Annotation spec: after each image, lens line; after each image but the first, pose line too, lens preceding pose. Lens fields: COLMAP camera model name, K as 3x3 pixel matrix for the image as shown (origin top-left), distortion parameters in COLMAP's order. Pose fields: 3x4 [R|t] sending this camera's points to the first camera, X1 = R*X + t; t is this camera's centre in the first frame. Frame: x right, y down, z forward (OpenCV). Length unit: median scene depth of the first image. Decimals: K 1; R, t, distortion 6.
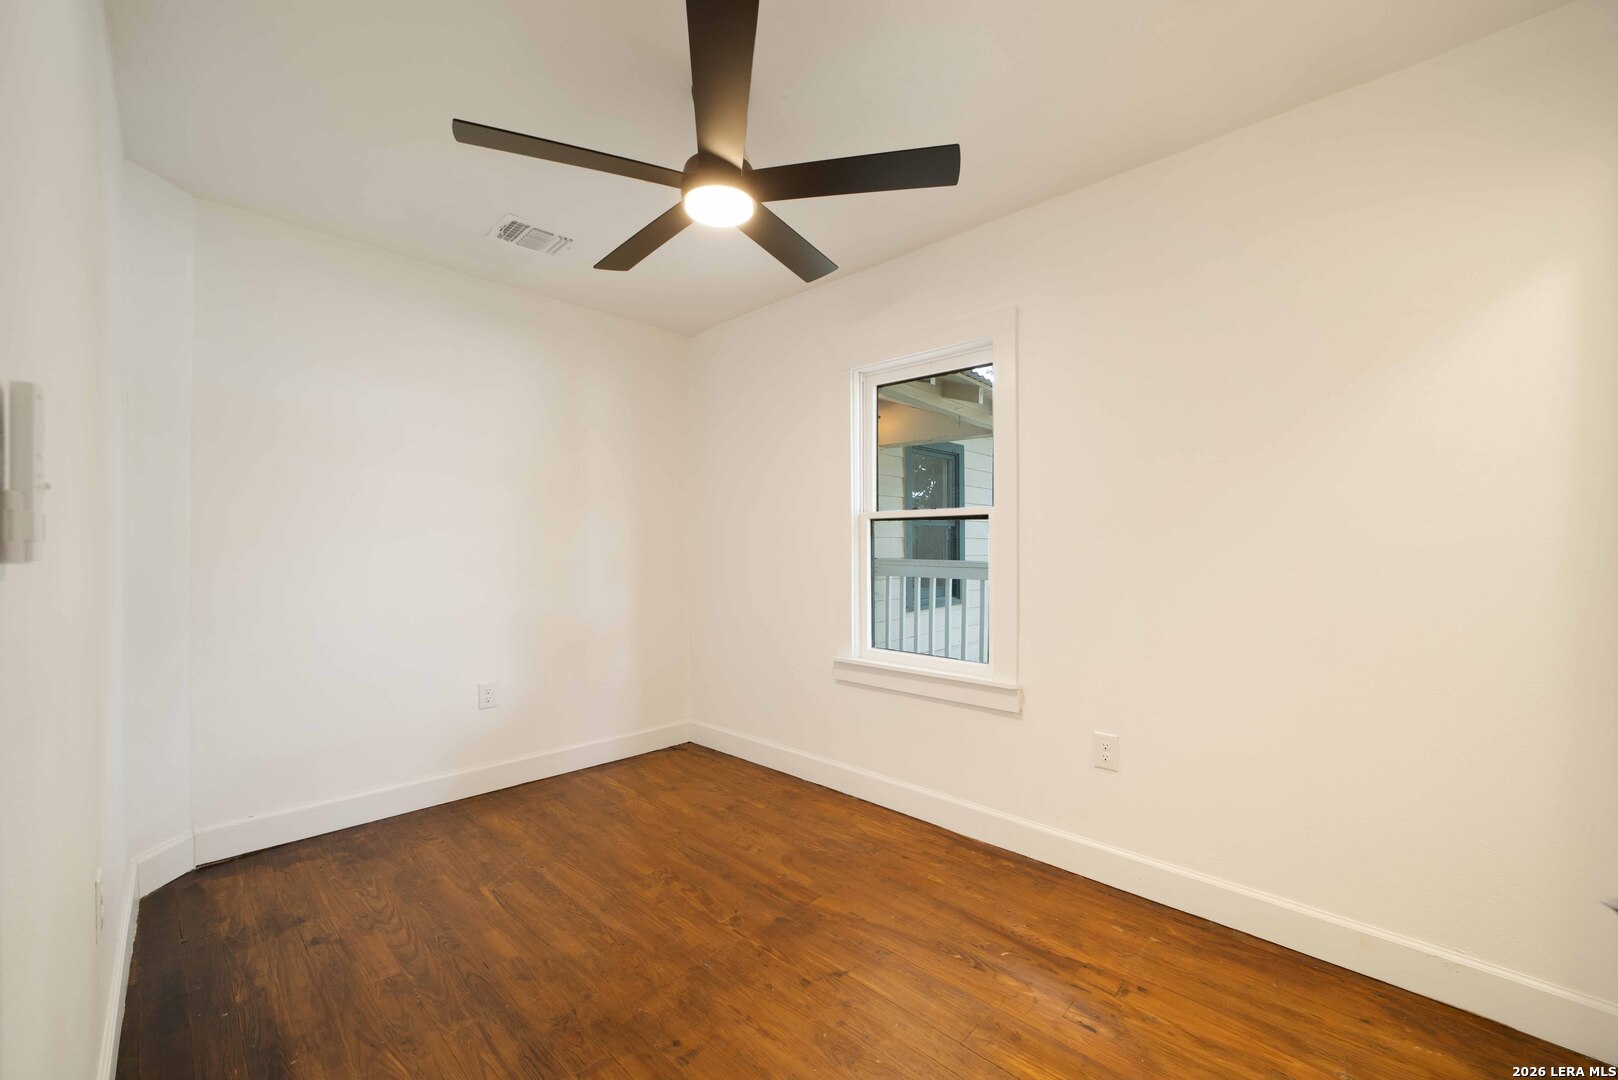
lens RADIAL K [[626.1, 0, 804.1], [0, 626.1, 547.0], [0, 0, 1]] dist [-0.000387, -0.000050]
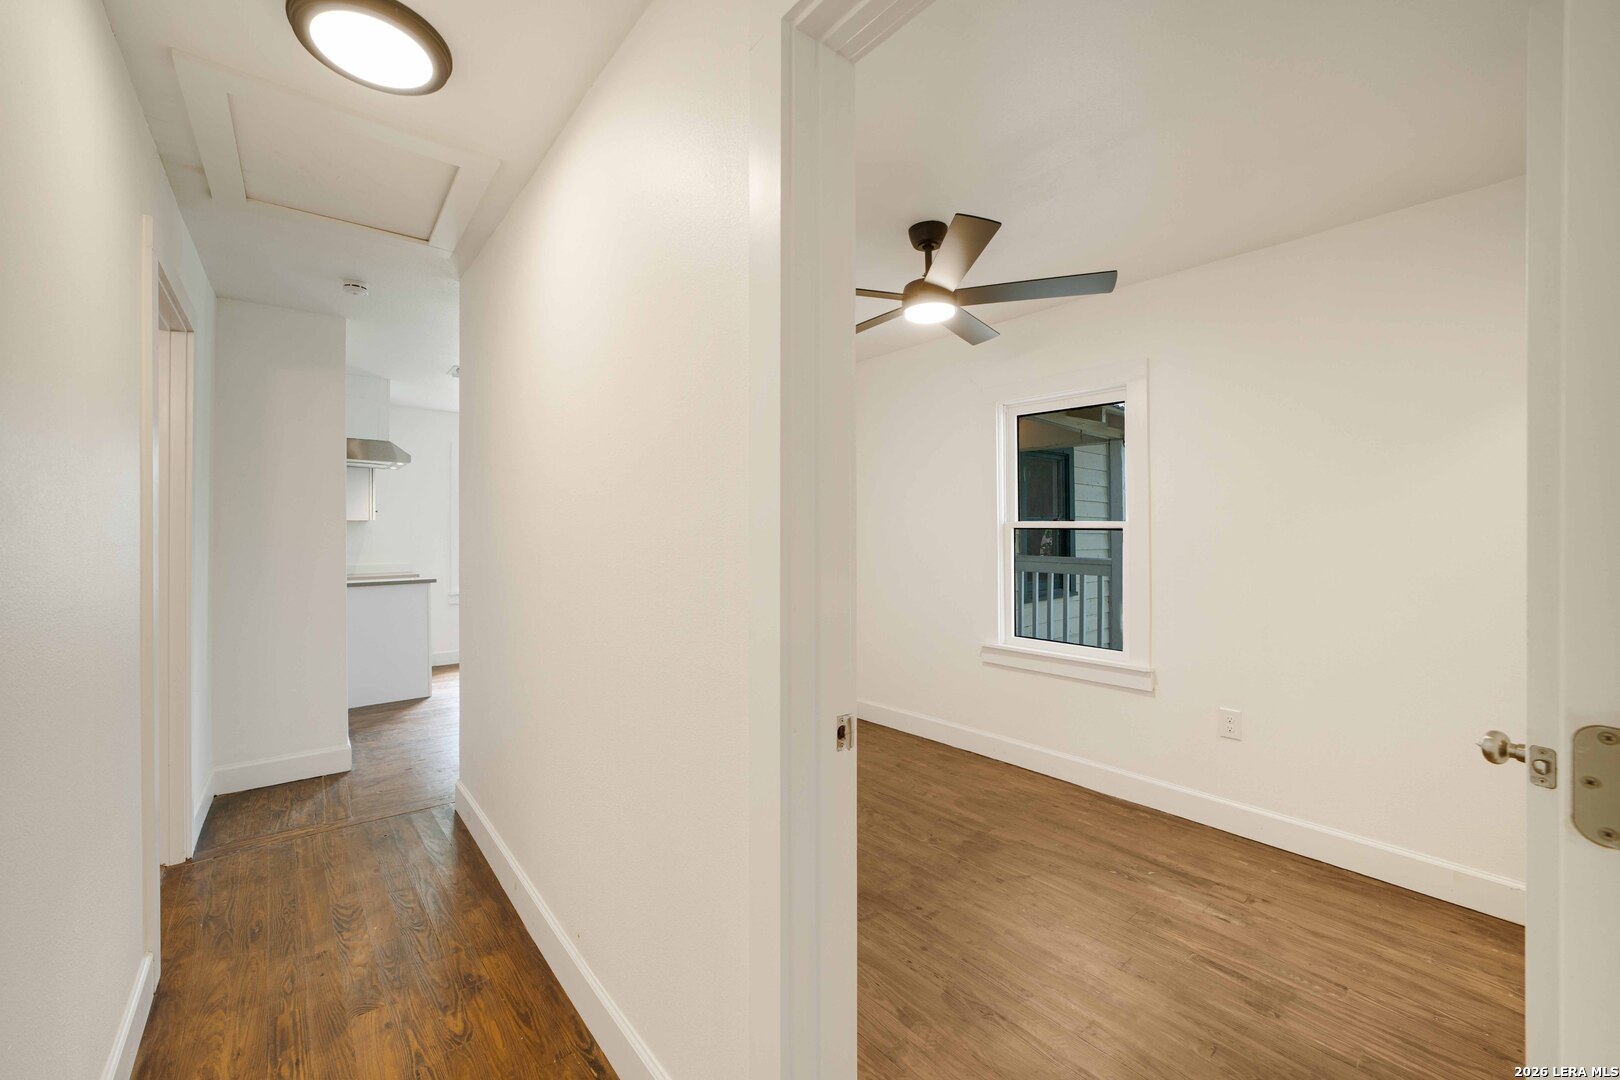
lens RADIAL K [[637.7, 0, 804.5], [0, 637.7, 527.0], [0, 0, 1]] dist [0.000259, 0.000079]
pose [[0.992990, -0.005256, -0.118080, -0.215328], [0.004525, 0.999969, -0.006459, -0.058528], [0.118110, 0.005880, 0.992983, -0.372475]]
